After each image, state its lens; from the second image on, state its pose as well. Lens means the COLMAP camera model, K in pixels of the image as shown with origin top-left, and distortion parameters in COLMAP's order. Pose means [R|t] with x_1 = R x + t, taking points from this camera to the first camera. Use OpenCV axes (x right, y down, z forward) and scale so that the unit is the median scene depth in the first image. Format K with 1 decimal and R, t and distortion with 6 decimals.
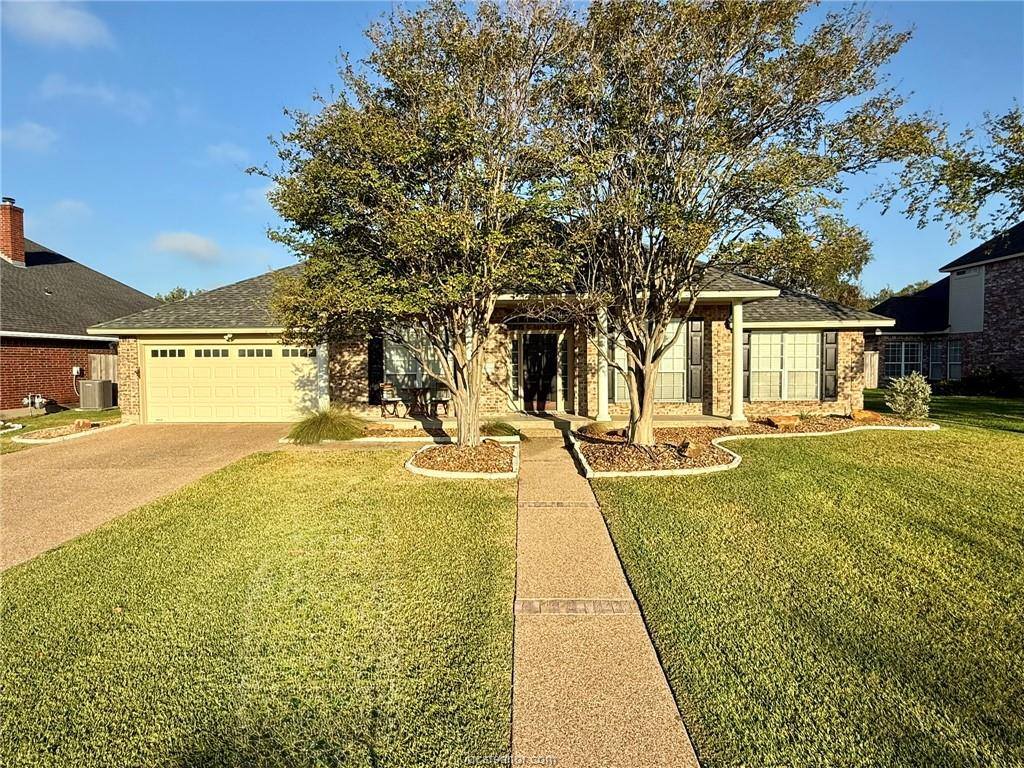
lens RADIAL K [[587.7, 0, 512.0], [0, 587.7, 384.0], [0, 0, 1]] dist [-0.001543, 0.000165]
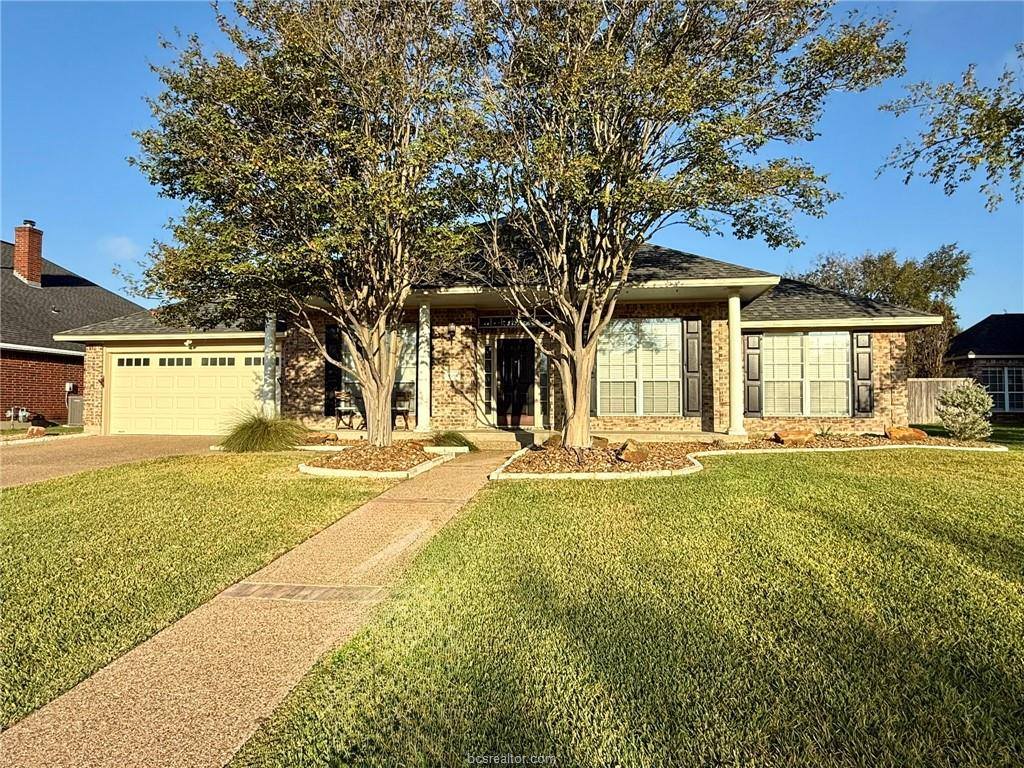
lens RADIAL K [[628.2, 0, 512.0], [0, 628.2, 384.0], [0, 0, 1]] dist [0.000814, -0.000723]
pose [[0.991957, 0.003520, -0.126528, 0.165824], [-0.013320, 0.996966, -0.076689, 0.056857], [0.125874, 0.077758, 0.988994, 0.069285]]
